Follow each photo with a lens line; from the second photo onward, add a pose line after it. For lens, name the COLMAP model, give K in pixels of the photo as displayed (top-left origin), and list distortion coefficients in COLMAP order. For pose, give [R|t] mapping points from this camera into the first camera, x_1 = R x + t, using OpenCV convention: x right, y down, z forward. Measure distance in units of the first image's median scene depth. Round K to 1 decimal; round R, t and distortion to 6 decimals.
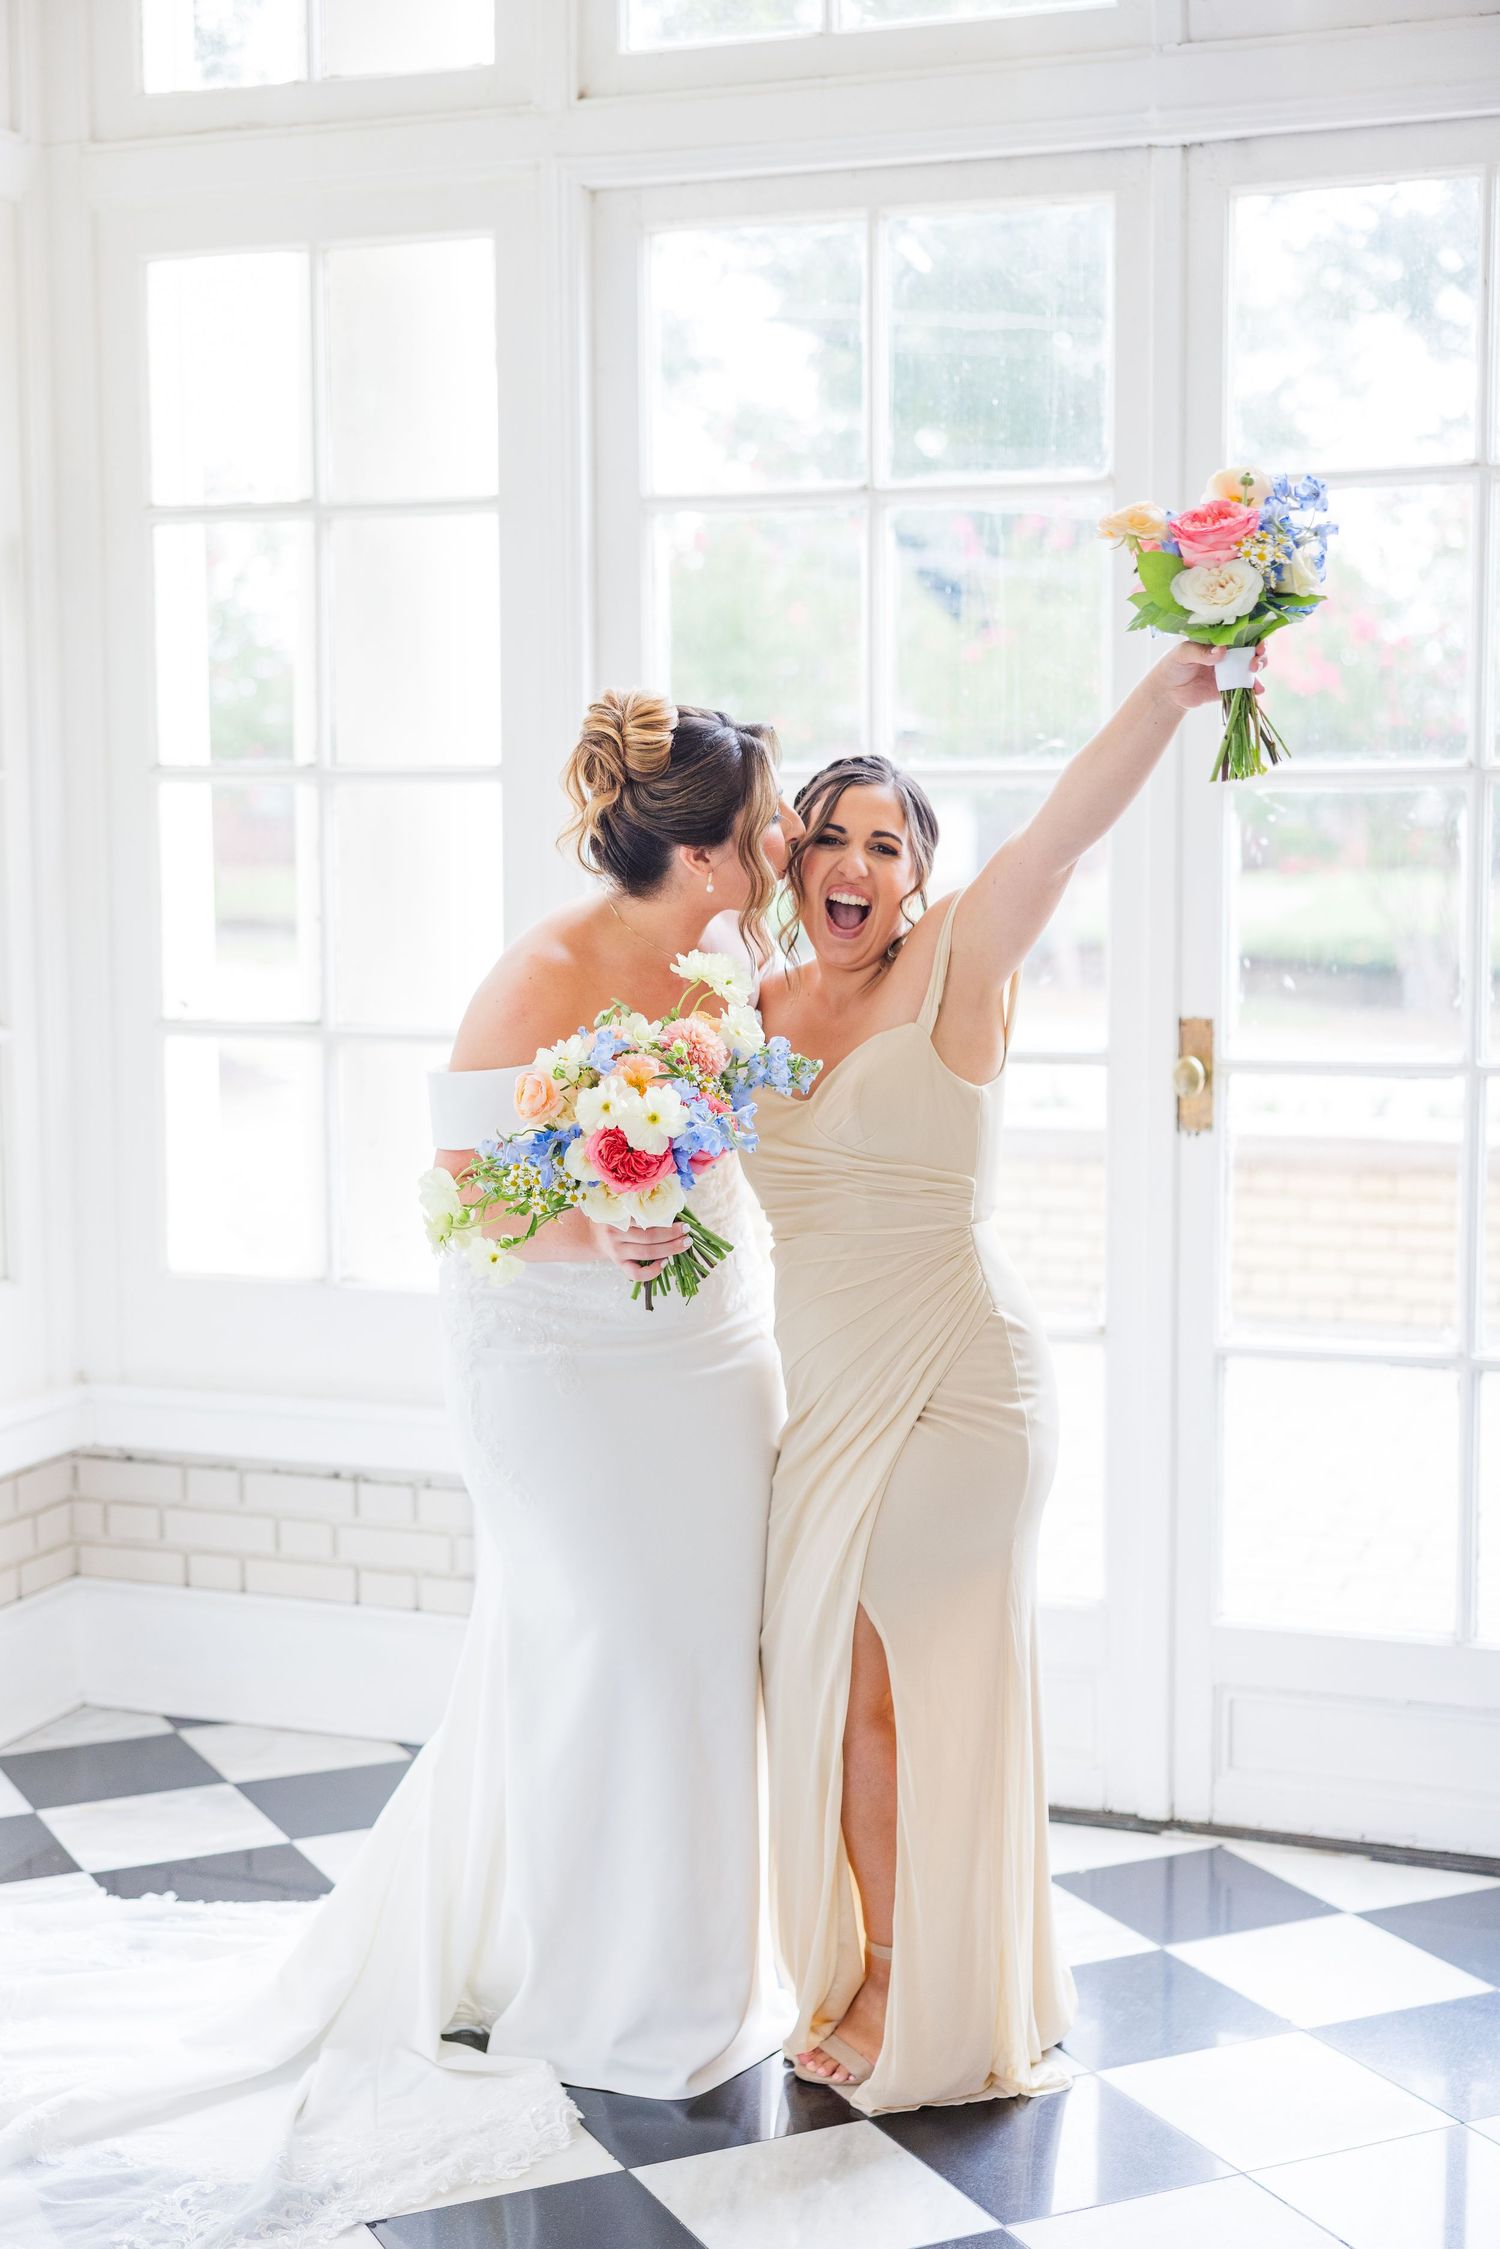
lens RADIAL K [[2968.0, 0, 674.0], [0, 2968.0, 1120.2], [0, 0, 1]] dist [0.006562, 0.000000]
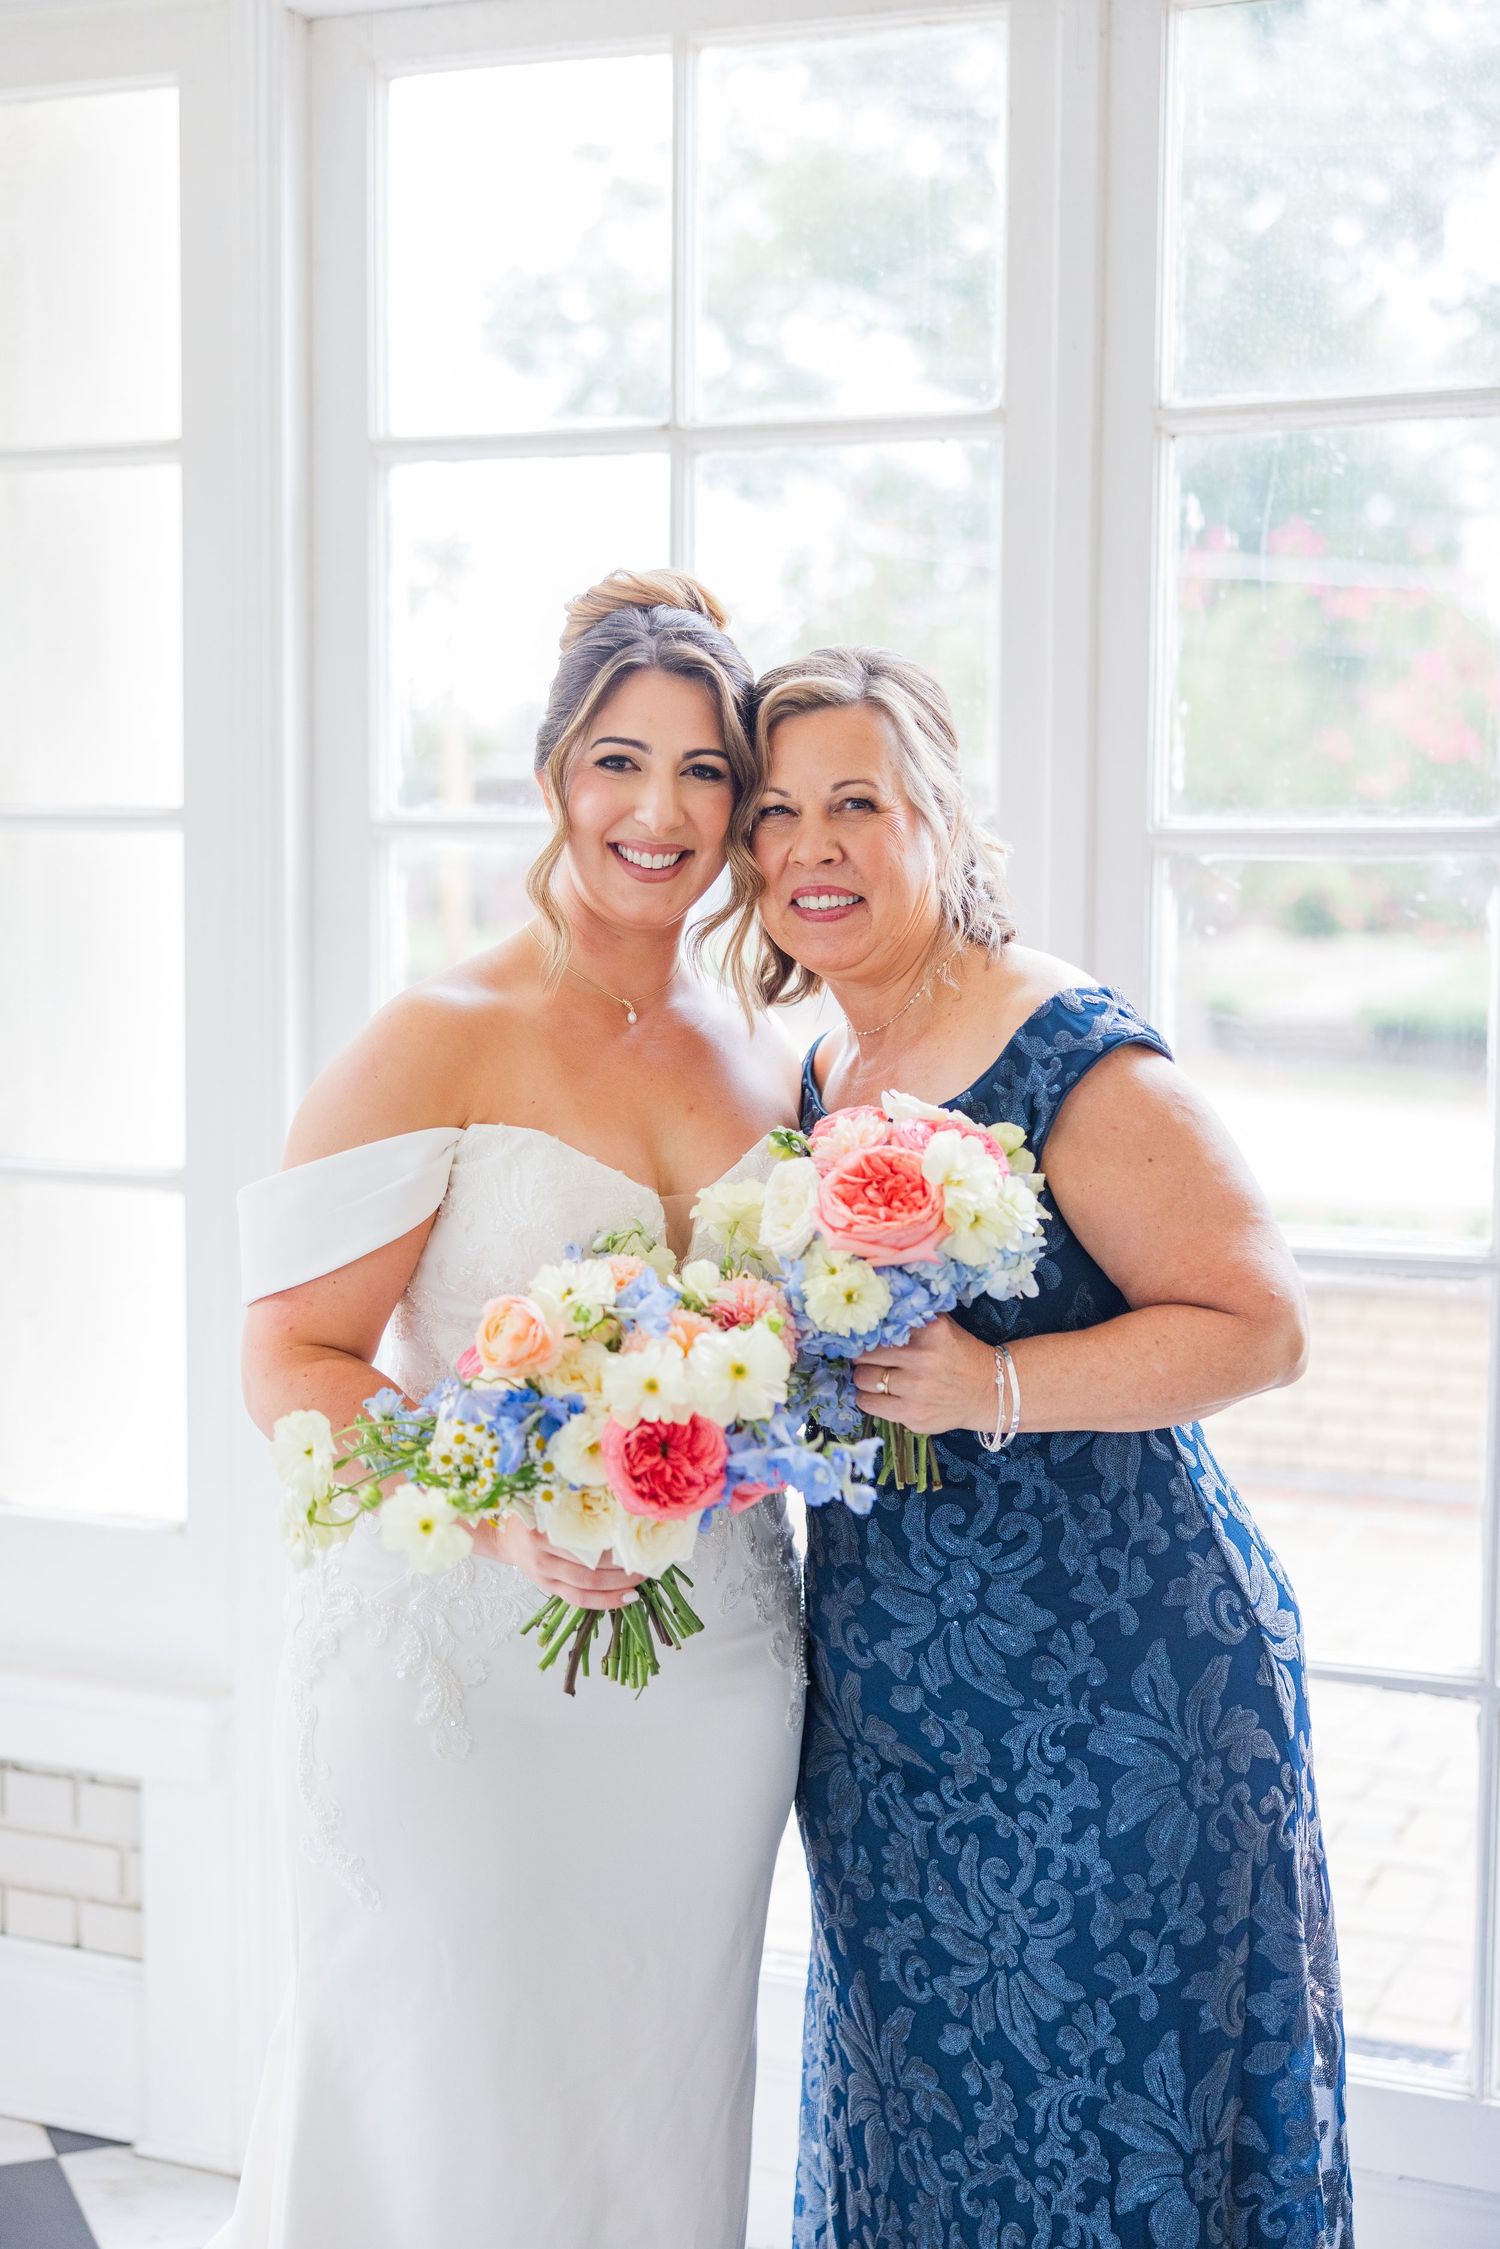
lens RADIAL K [[2968.0, 0, 709.9], [0, 2968.0, 1128.2], [0, 0, 1]] dist [0.006562, 0.000000]
pose [[0.999191, 0.017580, -0.036182, 0.098336], [-0.018199, 0.999692, -0.016856, -0.030599], [0.035874, 0.017501, 0.999203, 0.273864]]
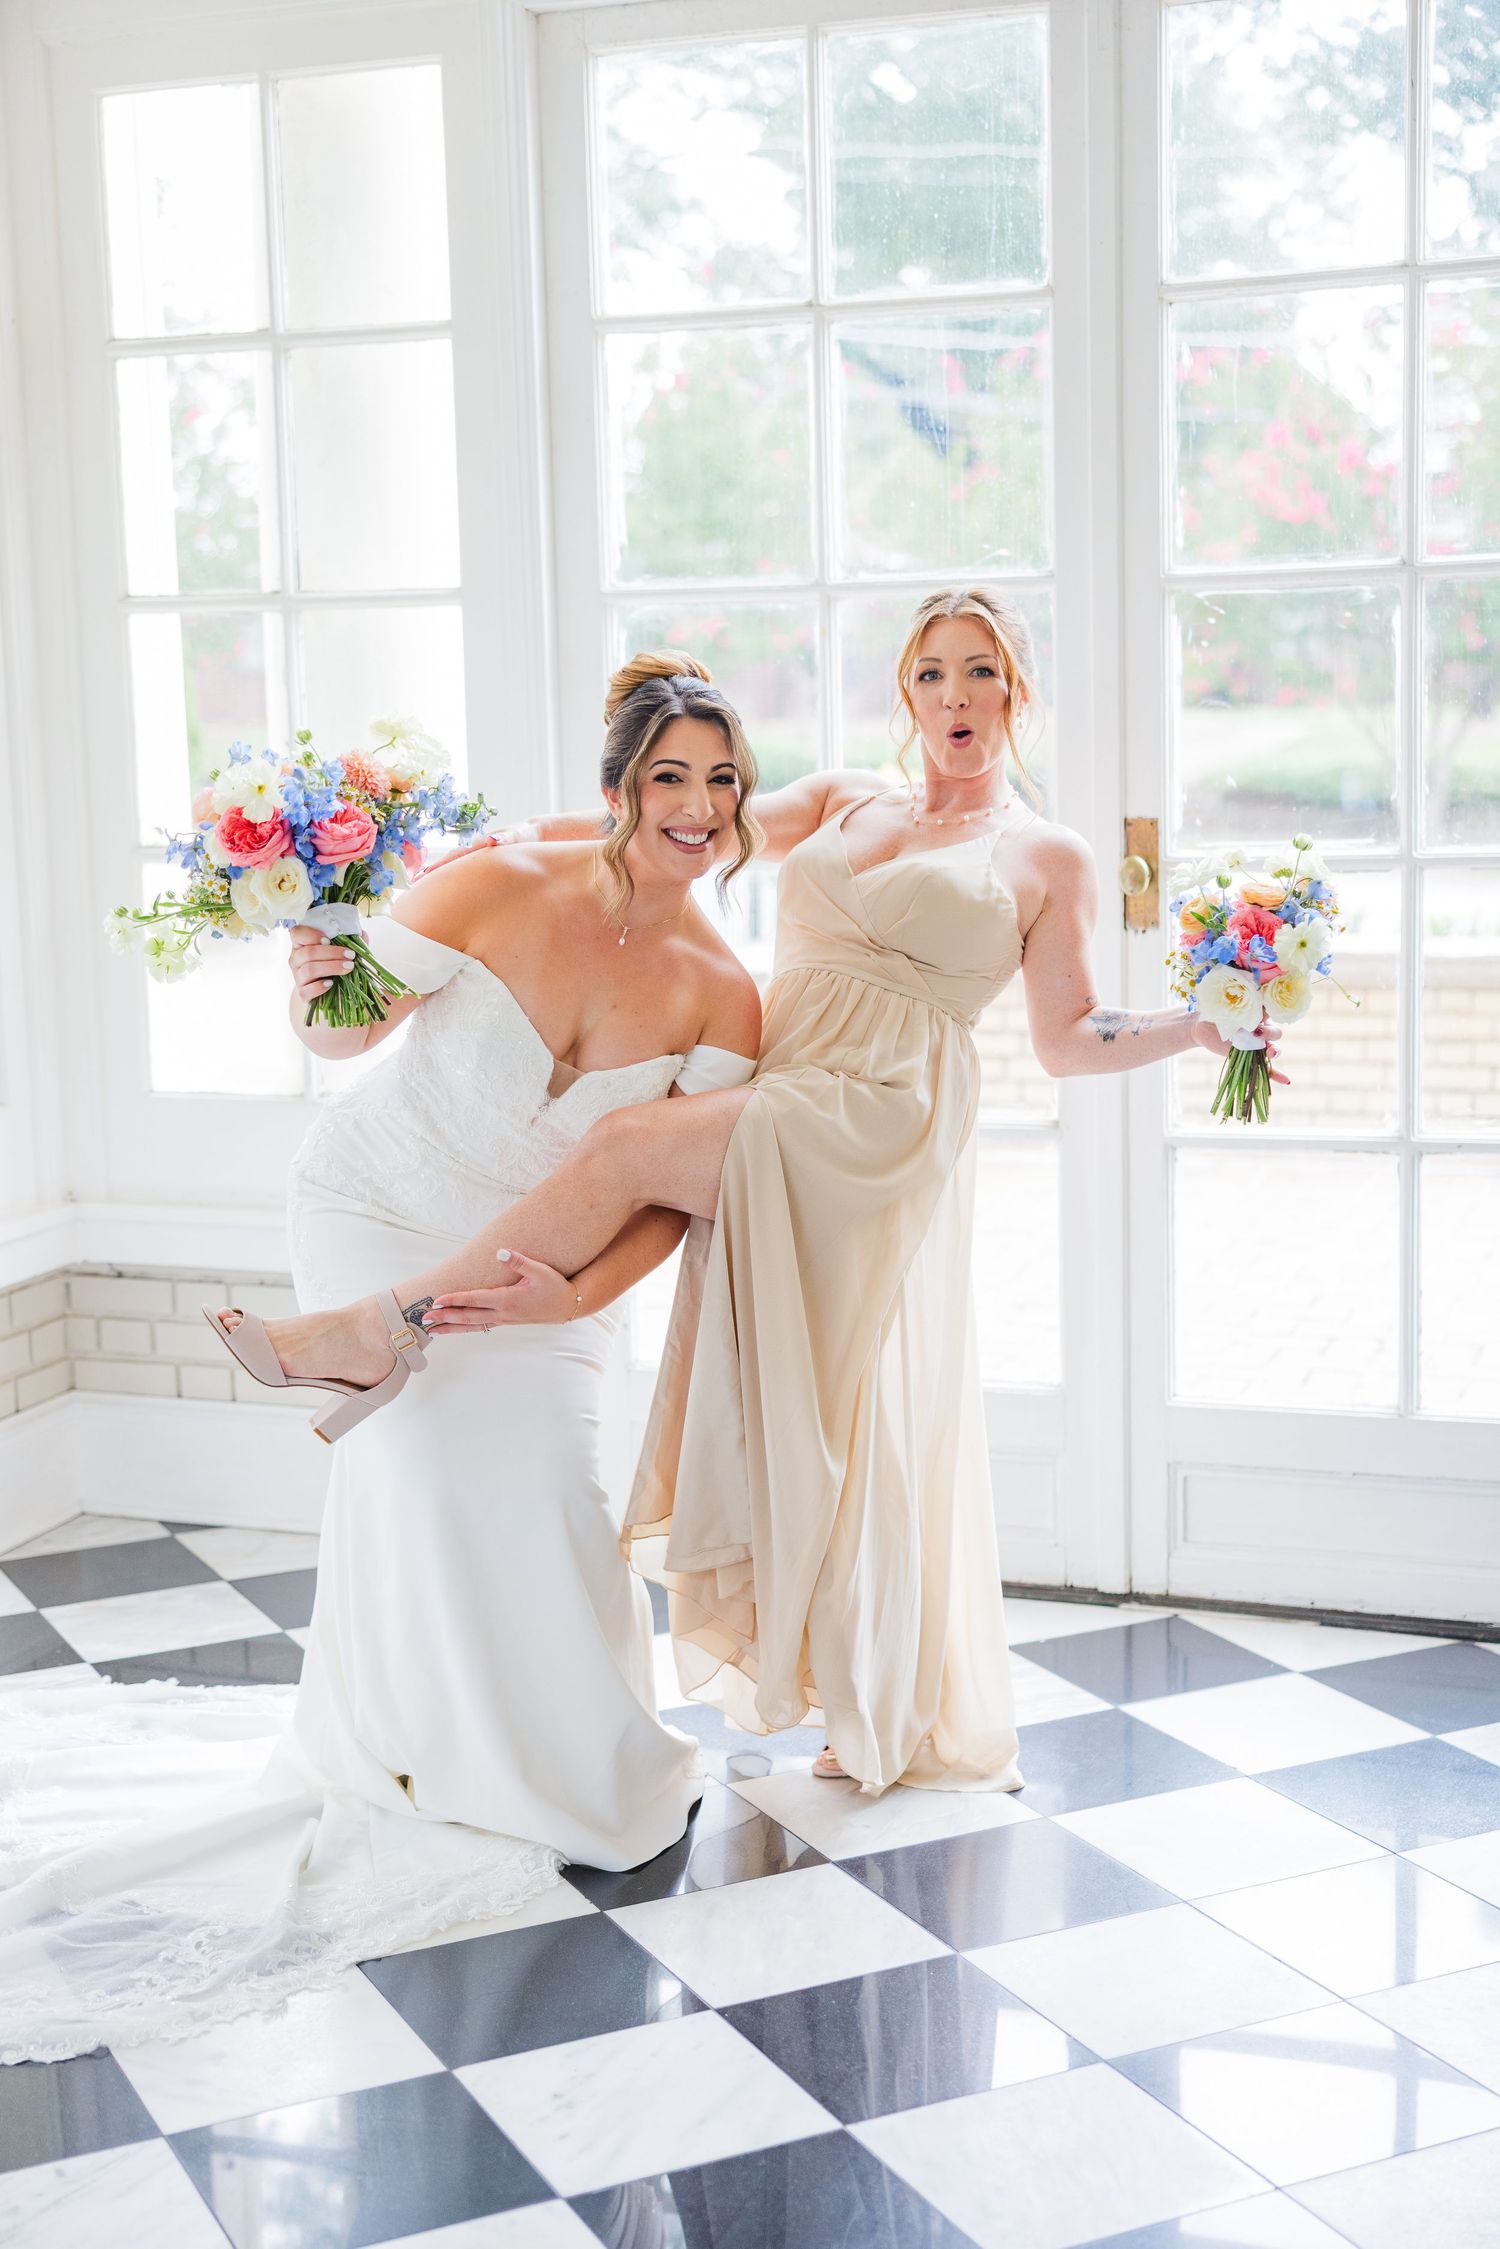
lens RADIAL K [[2968.0, 0, 668.2], [0, 2968.0, 1109.4], [0, 0, 1]] dist [0.006562, 0.000000]
pose [[0.999763, -0.021690, -0.001845, 0.010936], [0.021753, 0.998670, 0.046752, 0.013547], [0.000828, -0.046781, 0.998905, -0.029413]]
